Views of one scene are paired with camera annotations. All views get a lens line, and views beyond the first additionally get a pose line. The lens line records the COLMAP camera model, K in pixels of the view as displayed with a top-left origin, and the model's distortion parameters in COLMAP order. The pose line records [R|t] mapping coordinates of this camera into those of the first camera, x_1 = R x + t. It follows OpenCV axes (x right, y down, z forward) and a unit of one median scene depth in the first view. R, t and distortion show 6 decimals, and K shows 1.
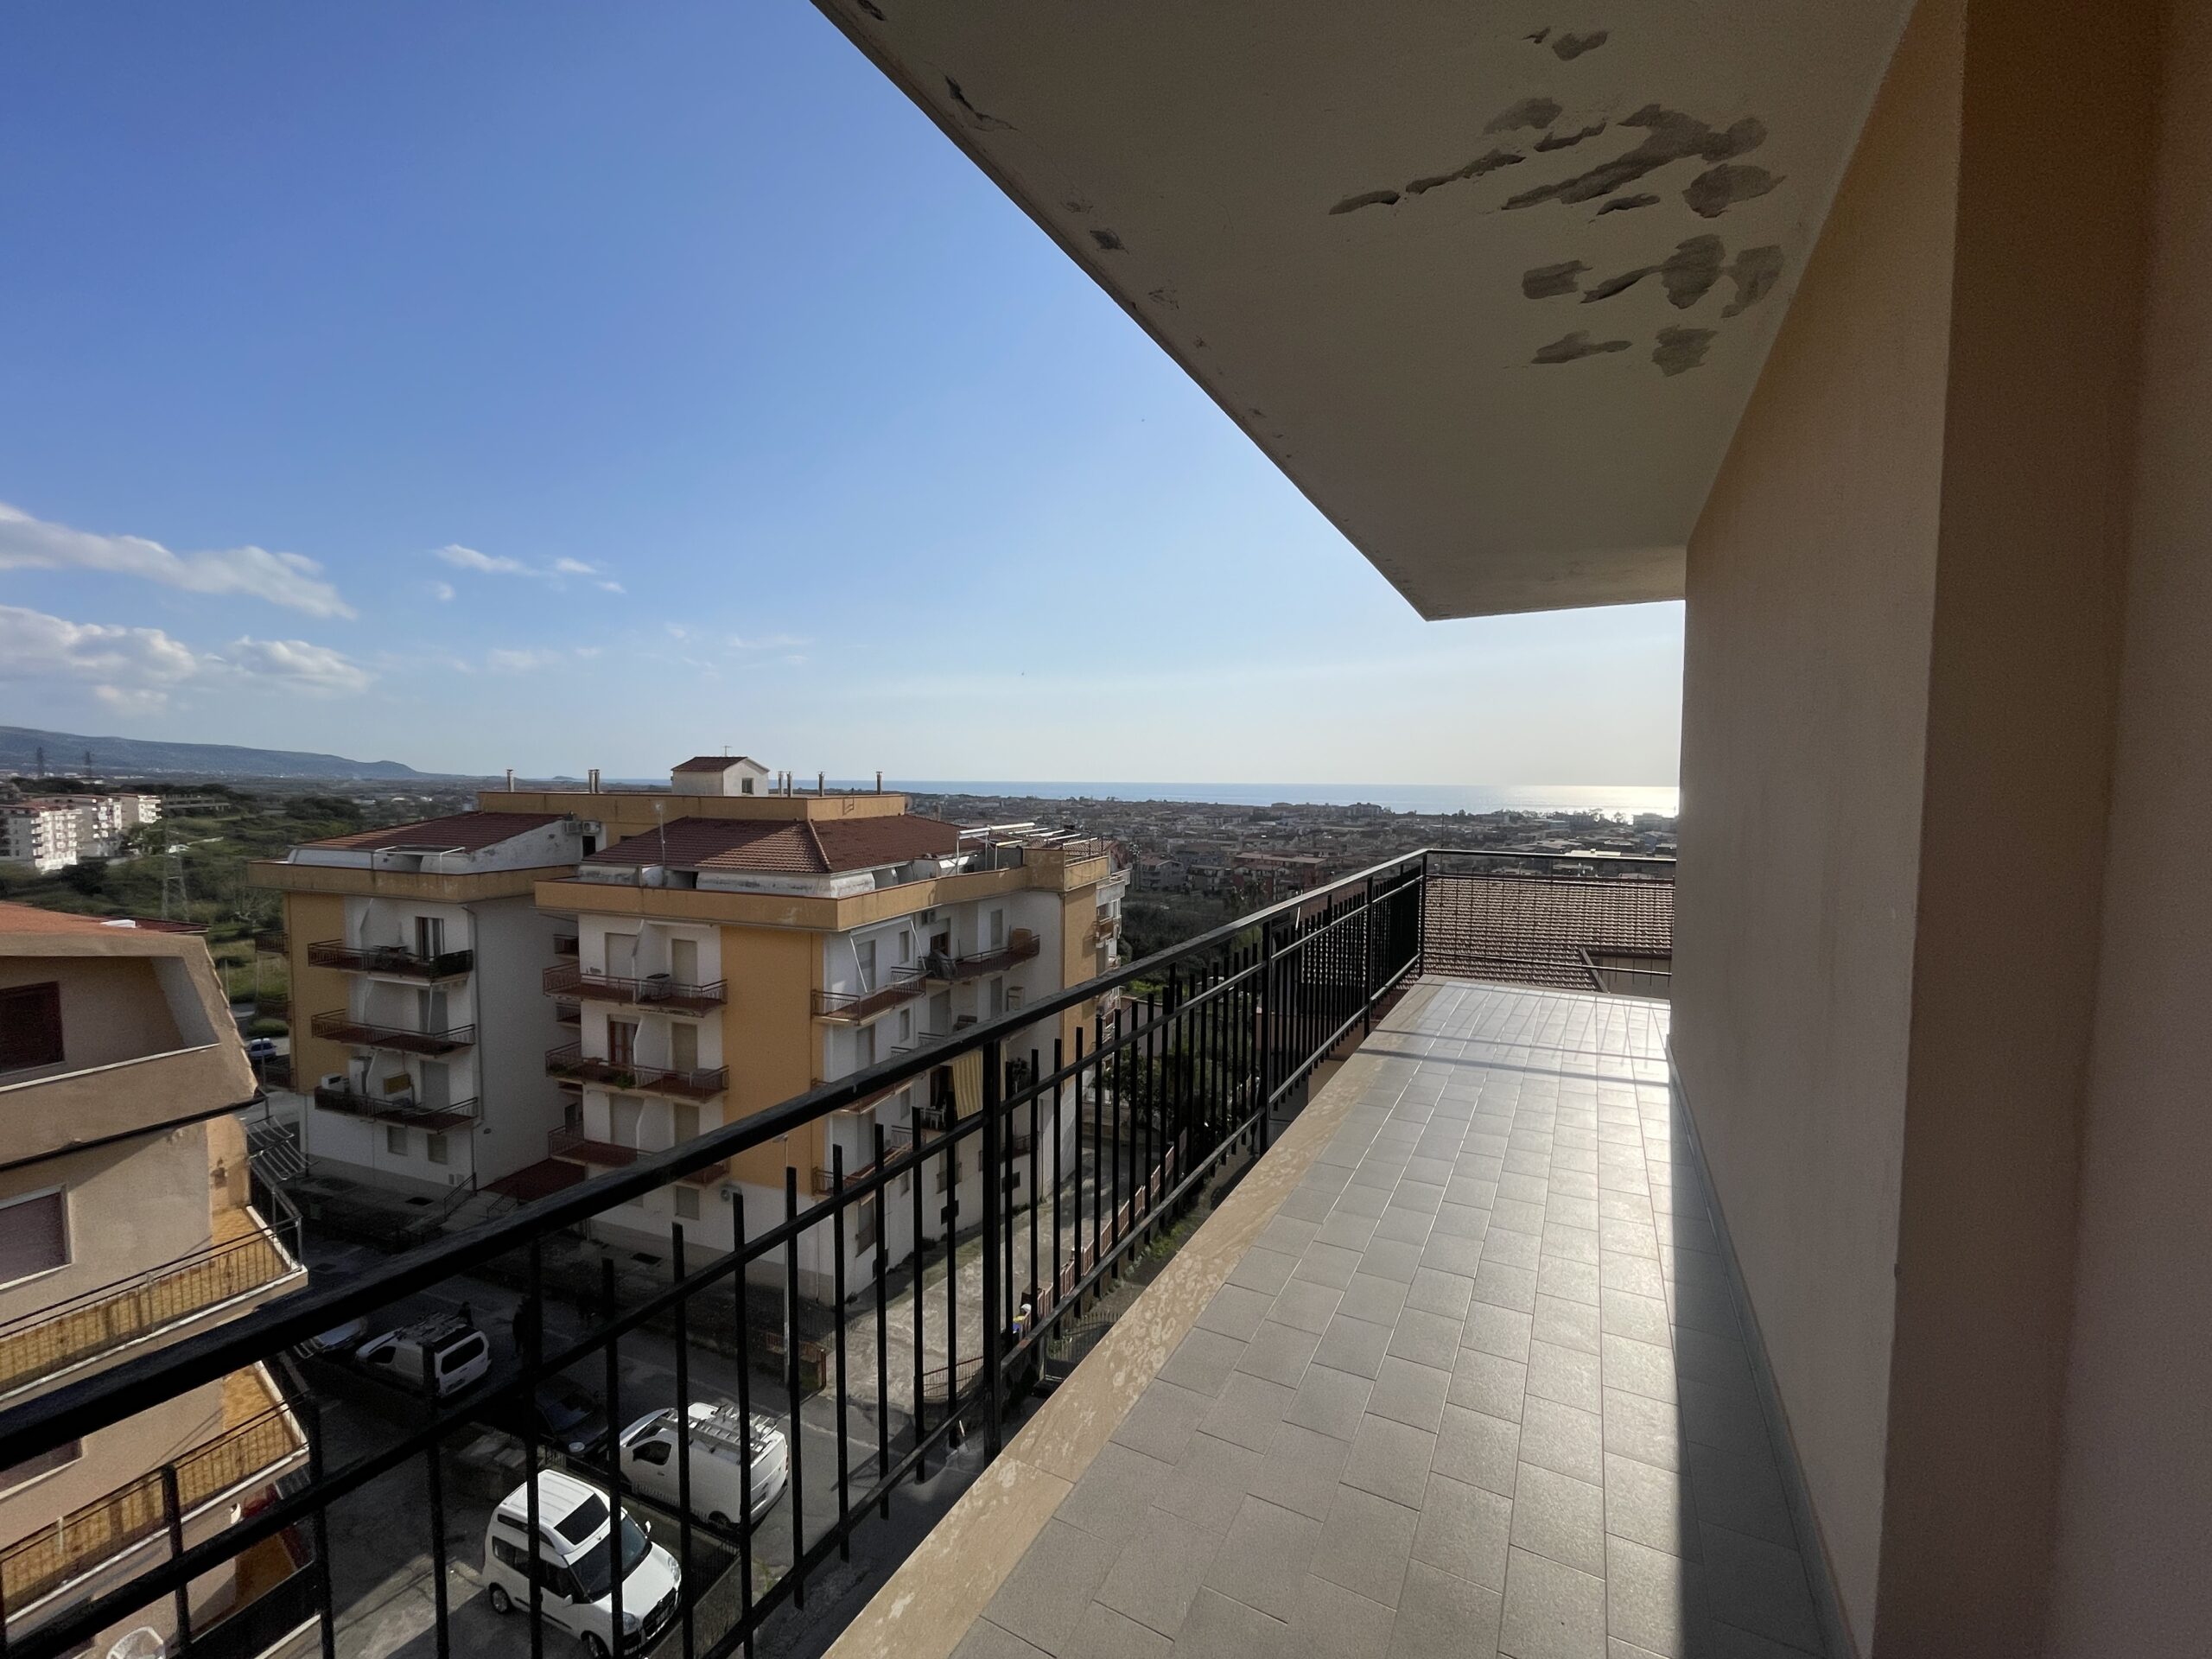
lens RADIAL K [[893.4, 0, 1086.8], [0, 893.4, 832.3], [0, 0, 1]] dist [0.001371, -0.000023]
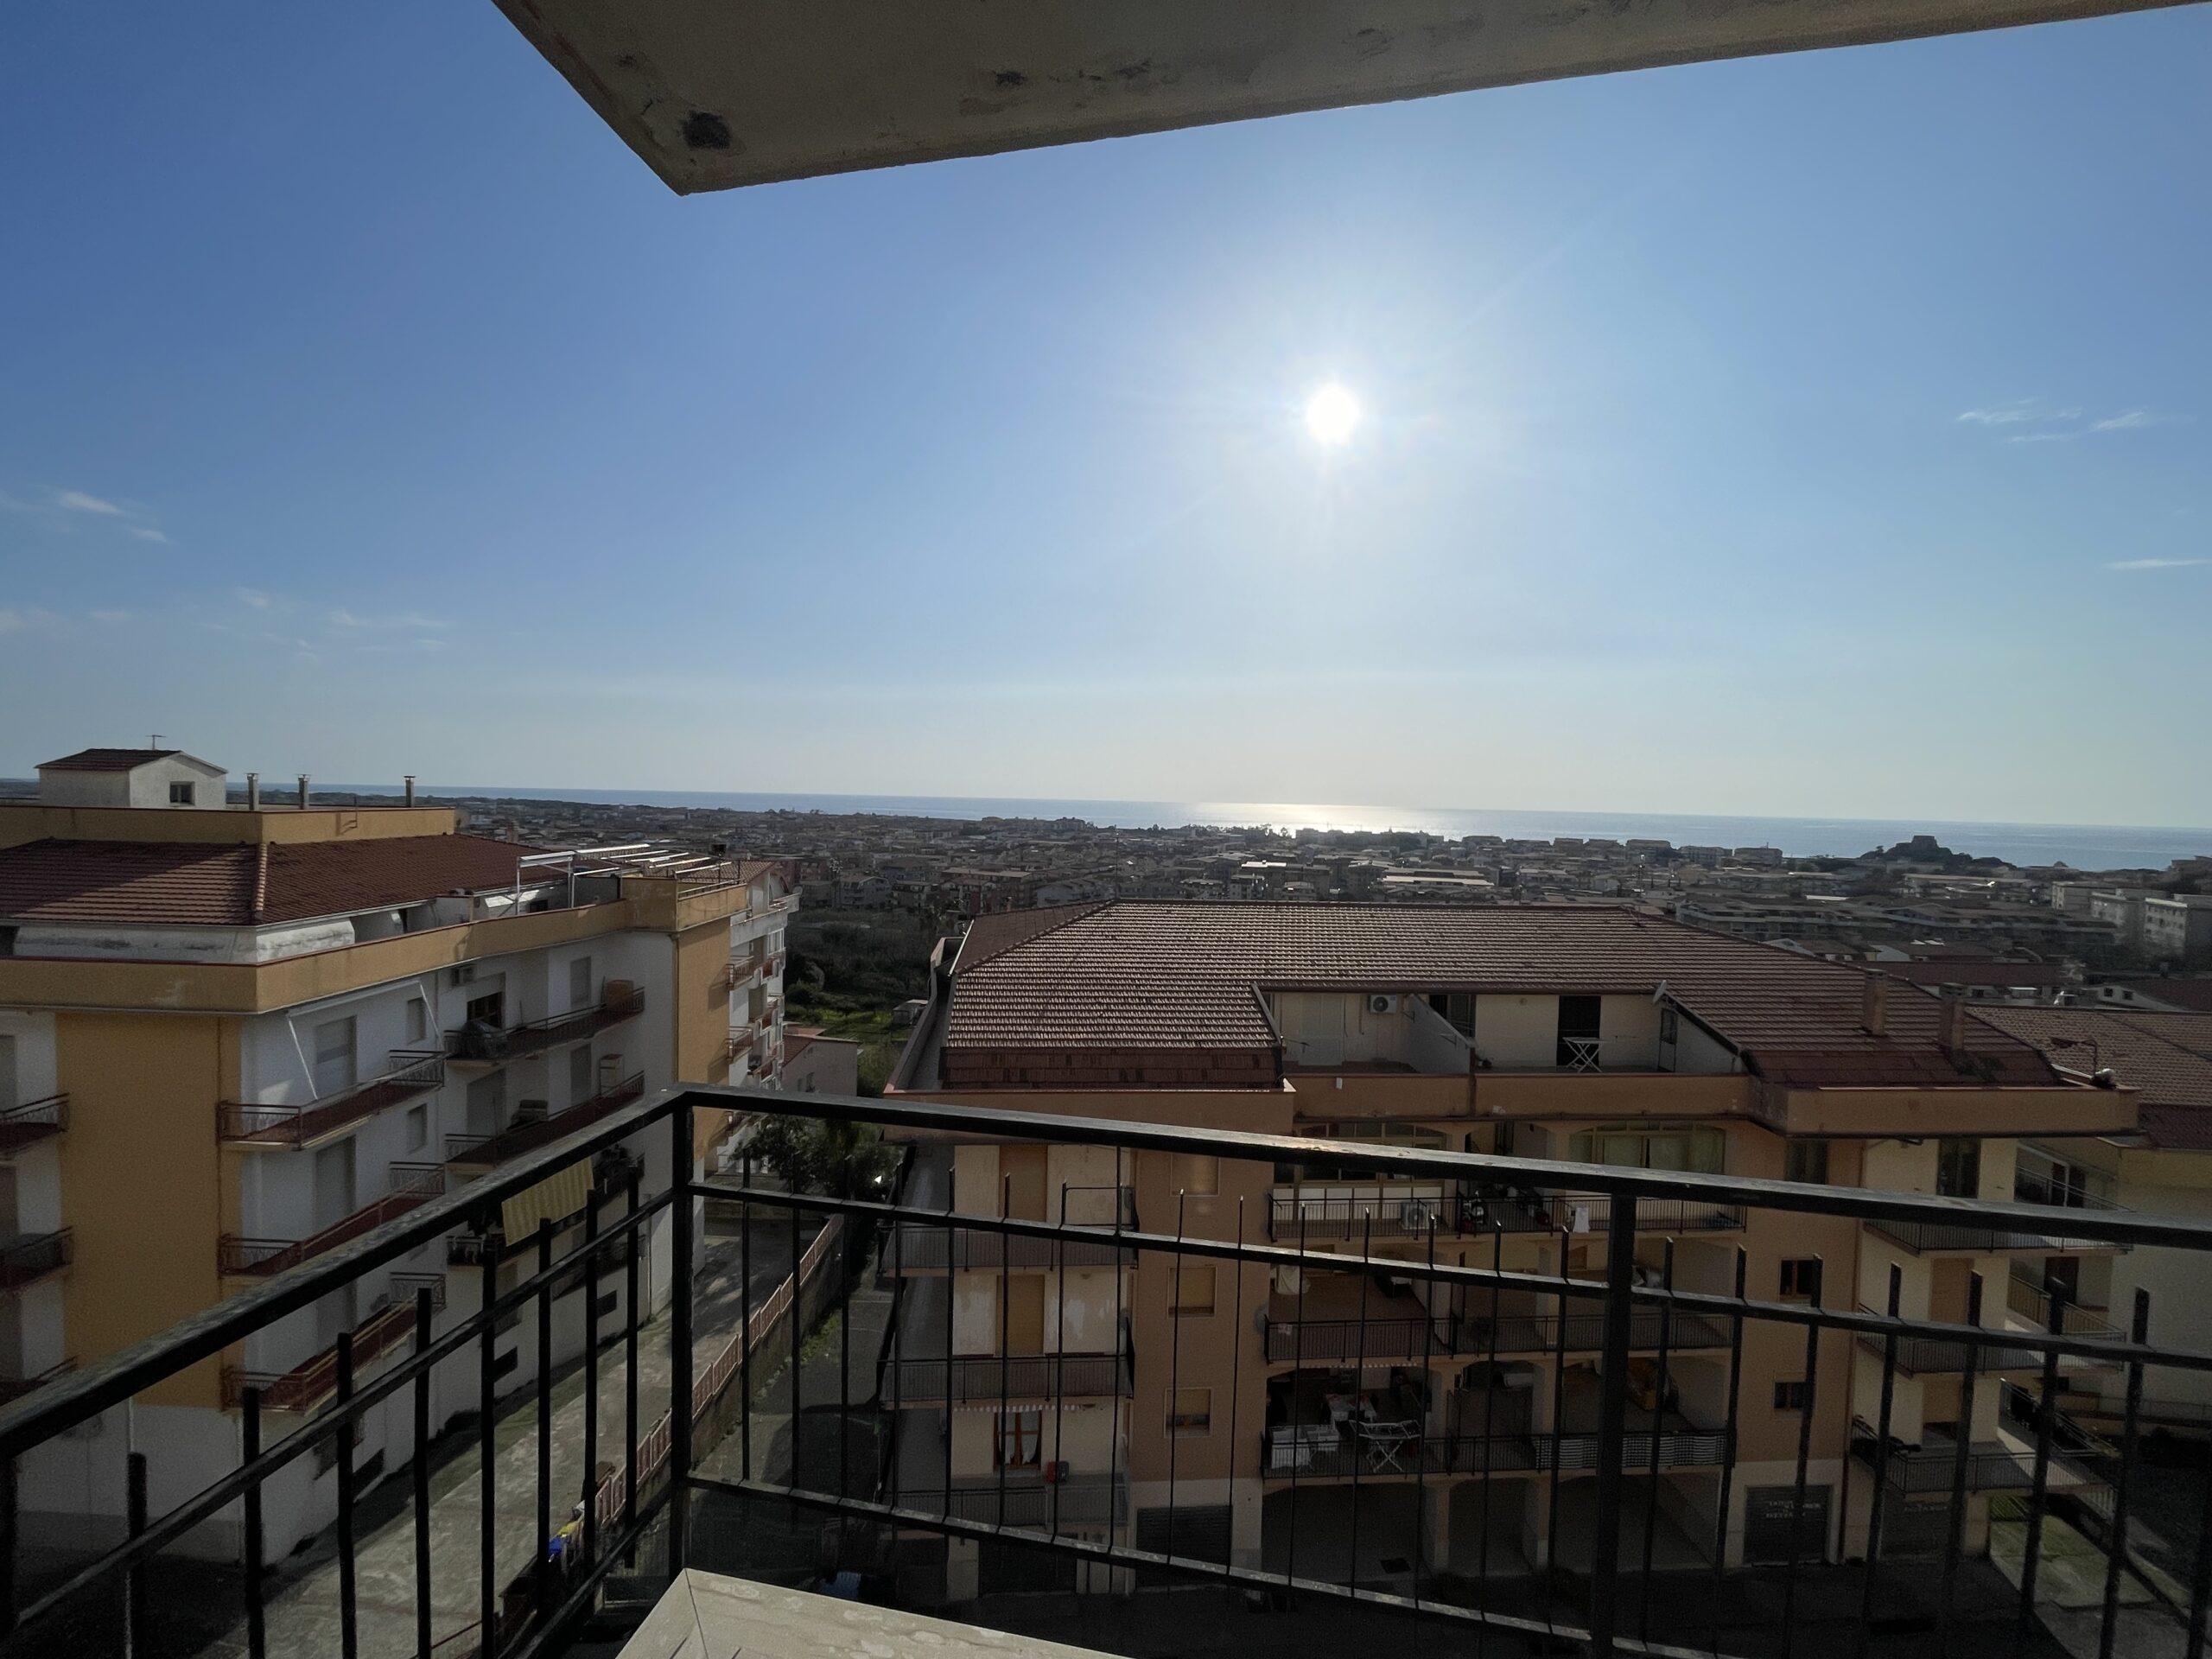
lens RADIAL K [[889.5, 0, 1105.0], [0, 889.5, 835.8], [0, 0, 1]] dist [-0.001675, -0.000622]
pose [[0.943403, -0.000920, 0.331646, 0.071673], [0.004587, 0.999937, -0.010276, -0.008771], [-0.331615, 0.011215, 0.943348, 0.118555]]
